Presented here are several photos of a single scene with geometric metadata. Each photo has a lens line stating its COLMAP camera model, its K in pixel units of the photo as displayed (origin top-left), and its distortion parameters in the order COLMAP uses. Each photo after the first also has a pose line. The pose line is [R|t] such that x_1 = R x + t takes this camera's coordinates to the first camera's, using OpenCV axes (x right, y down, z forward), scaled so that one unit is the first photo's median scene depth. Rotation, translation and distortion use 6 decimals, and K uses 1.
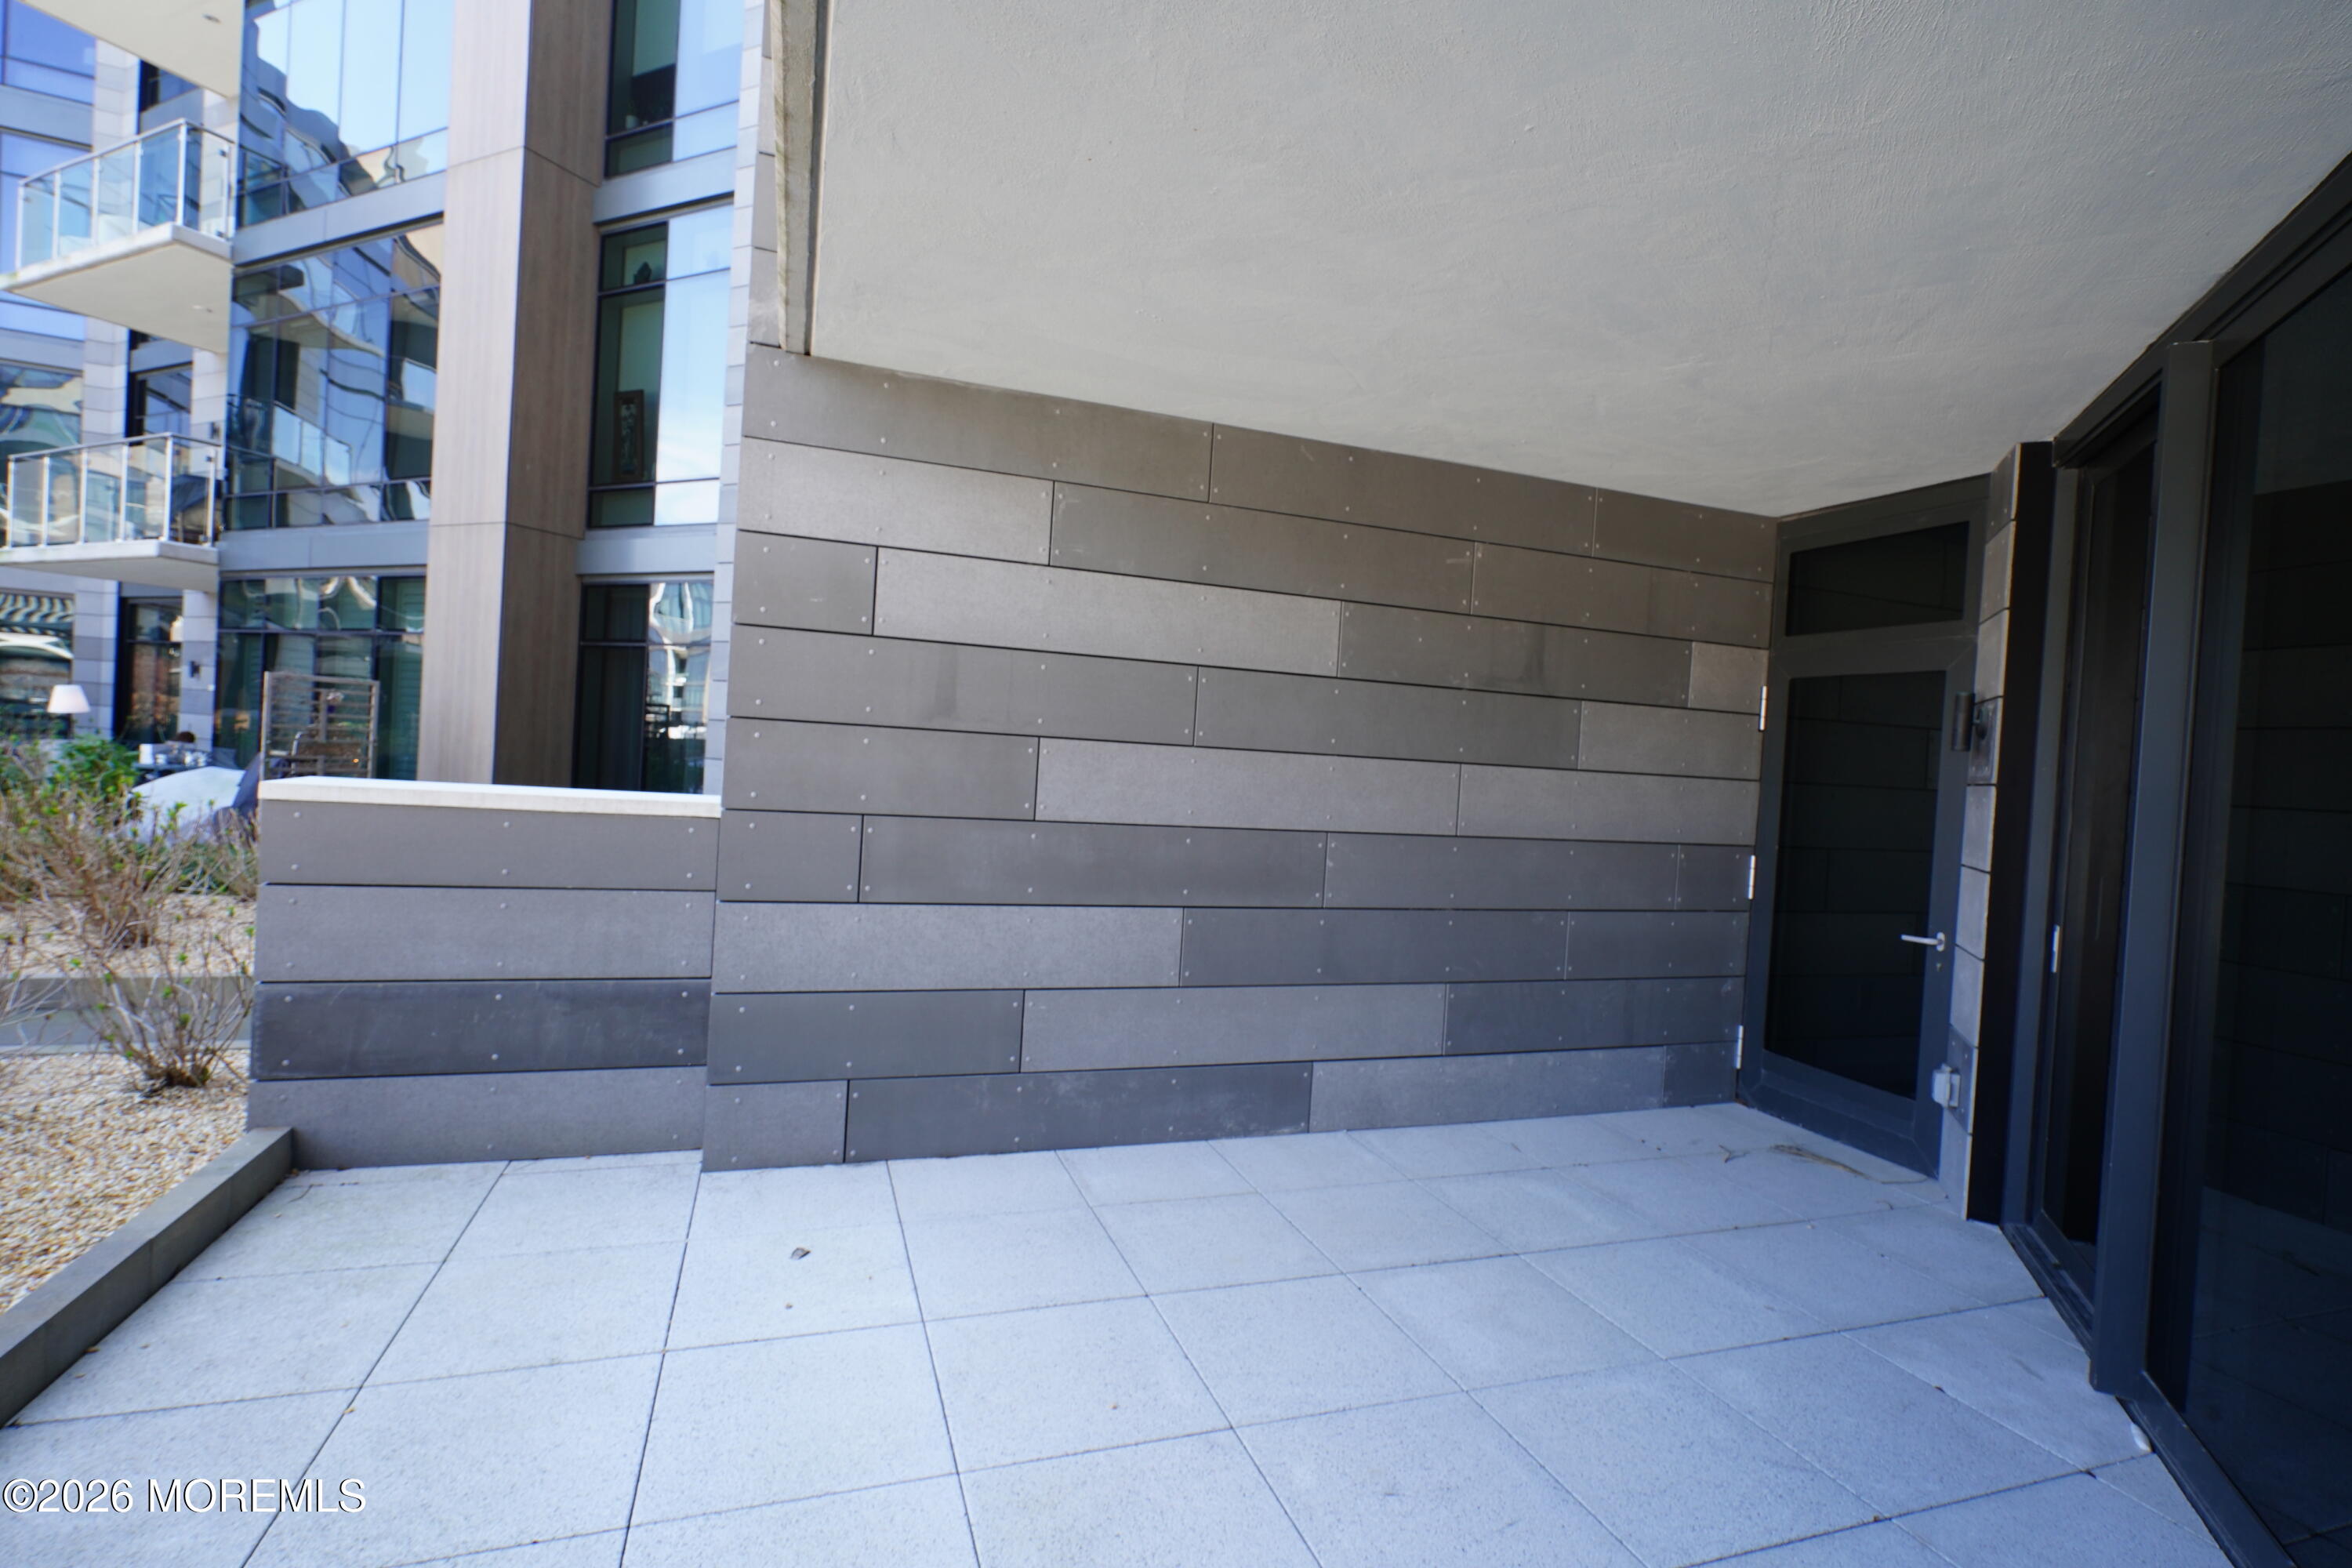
lens RADIAL K [[1114.2, 0, 1176.0], [0, 1114.2, 784.0], [0, 0, 1]] dist [-0.000756, 0.000053]
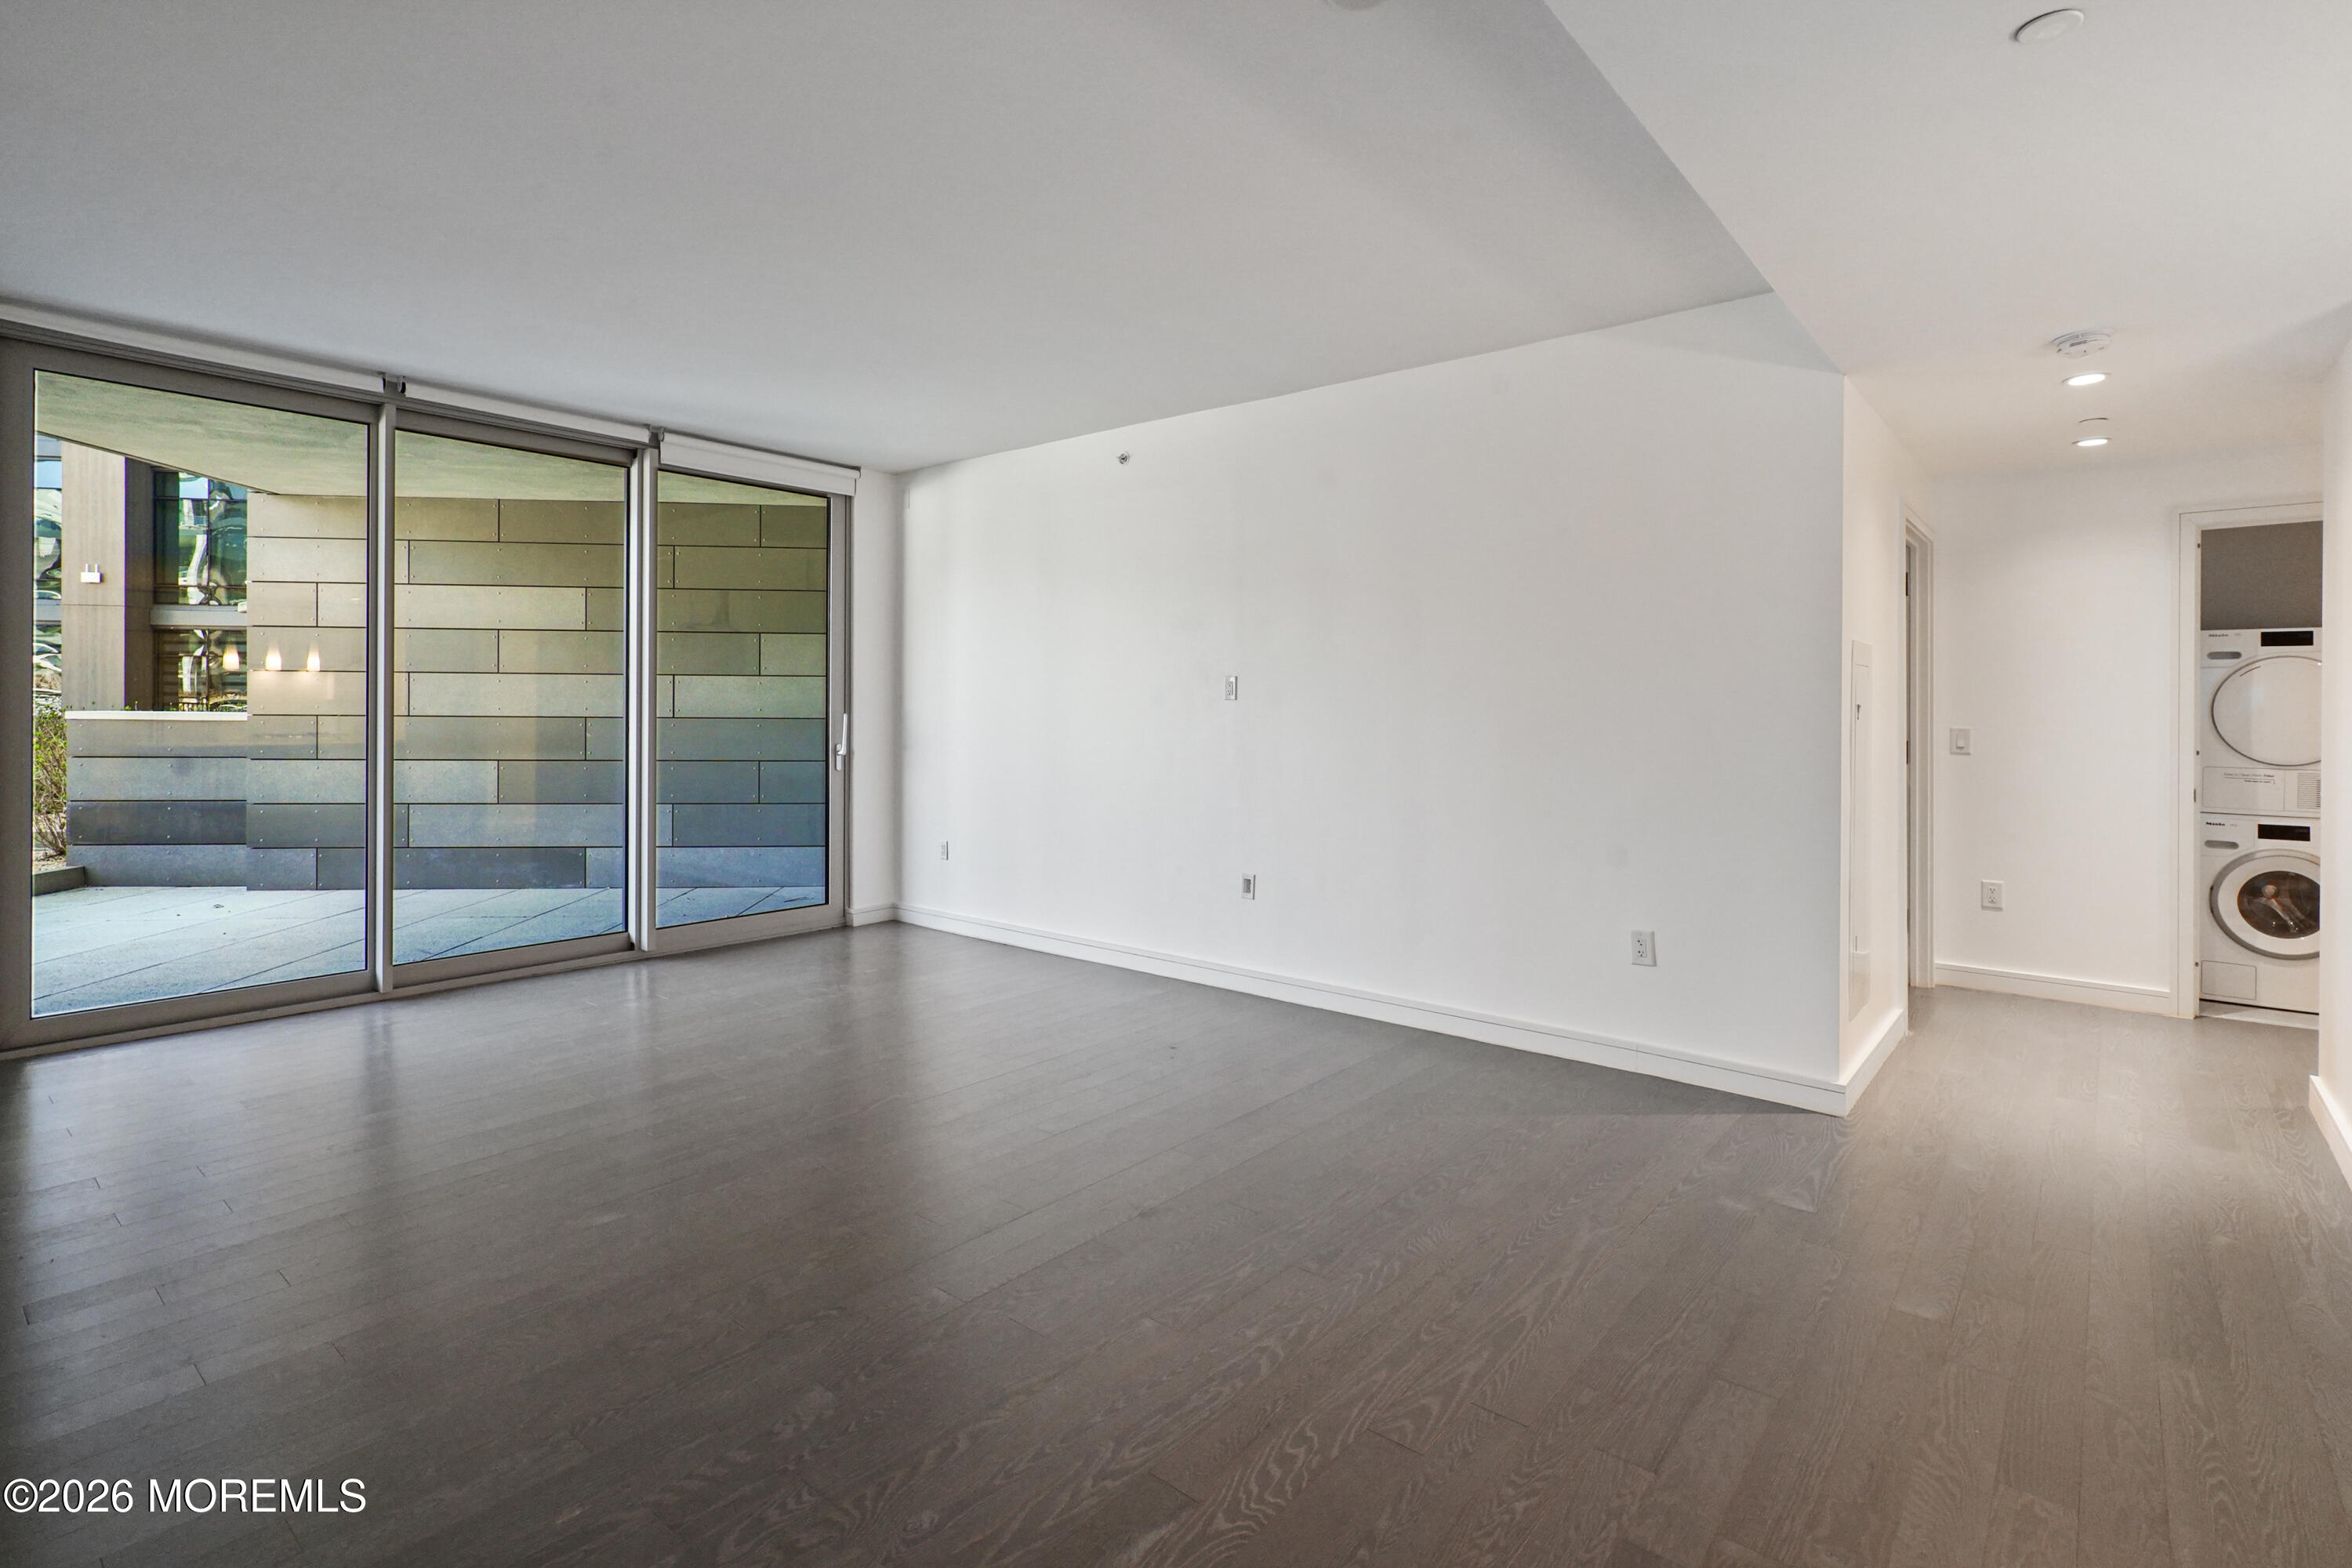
lens RADIAL K [[1110.8, 0, 1174.8], [0, 1110.8, 707.2], [0, 0, 1]] dist [-0.001370, -0.000115]
pose [[0.966178, -0.051663, -0.252648, 1.641356], [0.046603, 0.998576, -0.025977, 0.127445], [0.253631, 0.013325, 0.967209, -0.527499]]
